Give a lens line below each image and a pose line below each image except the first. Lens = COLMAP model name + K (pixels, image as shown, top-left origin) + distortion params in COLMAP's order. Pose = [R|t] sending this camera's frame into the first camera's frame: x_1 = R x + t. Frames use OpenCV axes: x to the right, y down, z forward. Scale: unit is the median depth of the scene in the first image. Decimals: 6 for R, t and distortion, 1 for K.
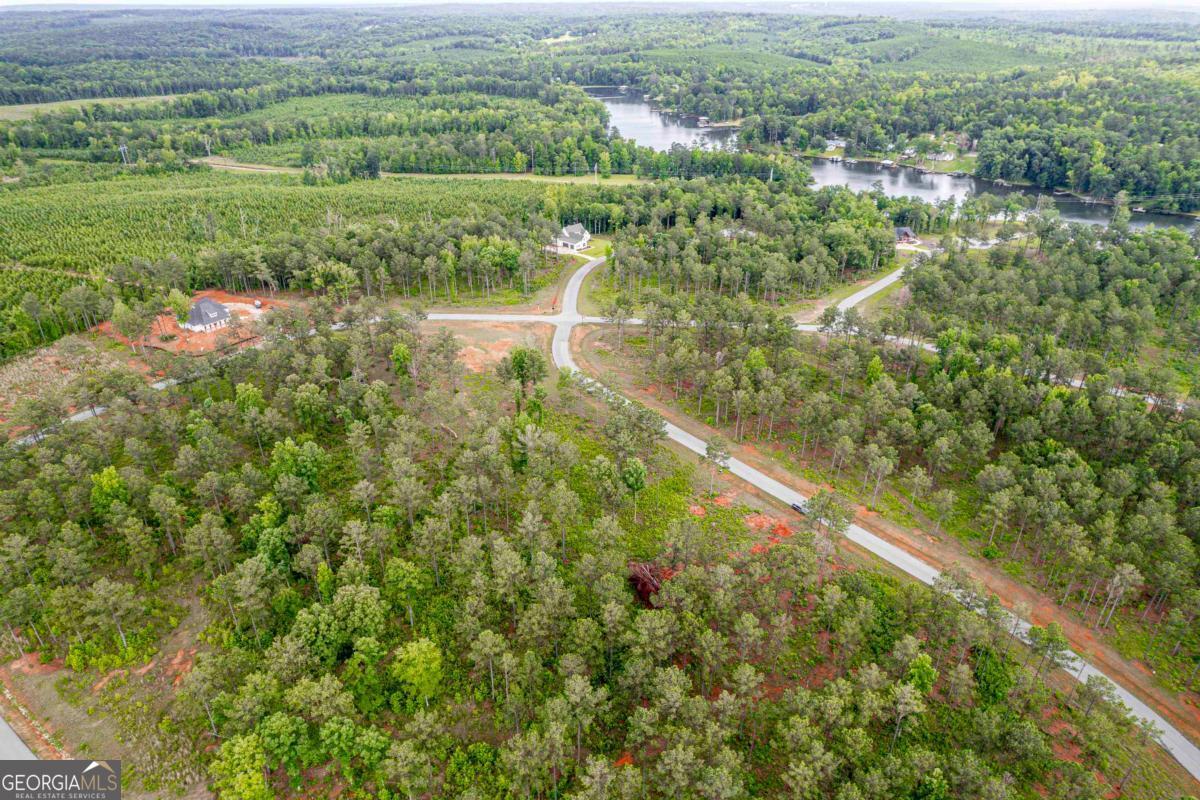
lens RADIAL K [[768.1, 0, 600.0], [0, 768.1, 400.0], [0, 0, 1]] dist [-0.099732, 0.083747]
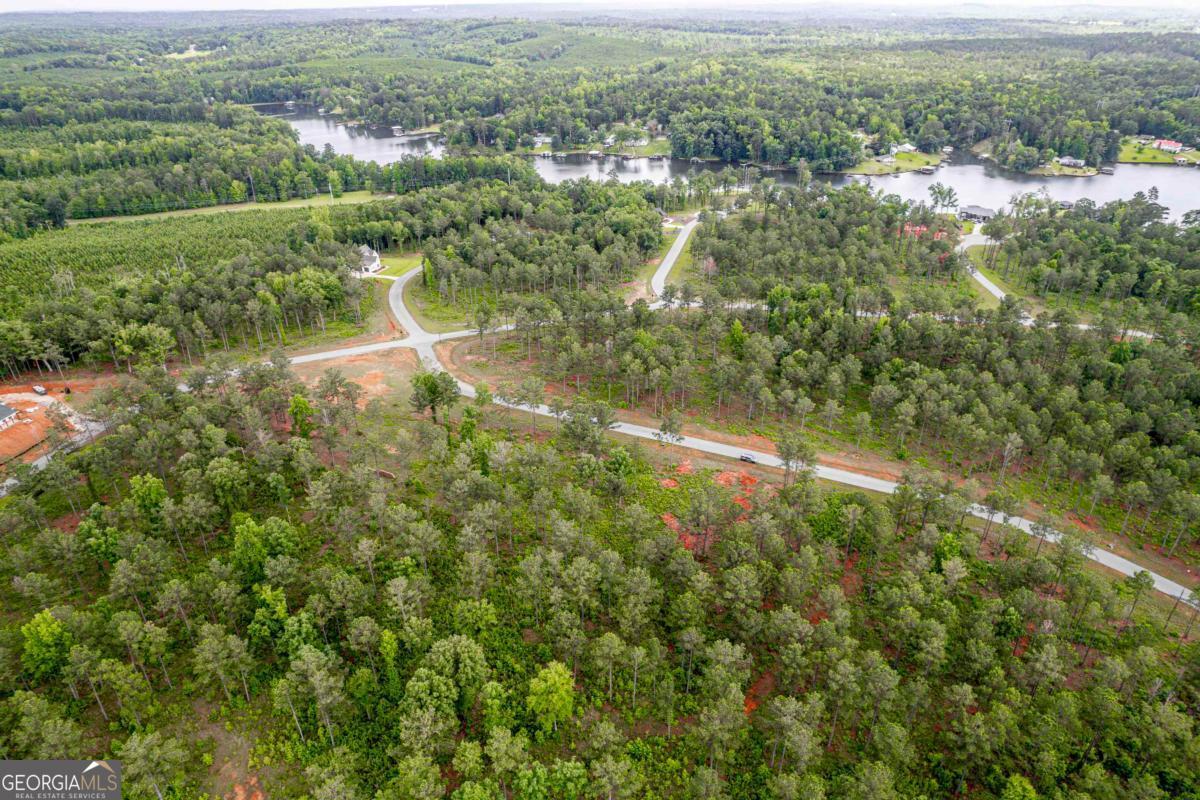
lens RADIAL K [[768.1, 0, 600.0], [0, 768.1, 400.0], [0, 0, 1]] dist [-0.099732, 0.083747]
pose [[0.898981, -0.208842, 0.384992, -0.113865], [0.210539, 0.976836, 0.038270, -0.010275], [-0.384066, 0.046652, 0.922126, 0.011513]]
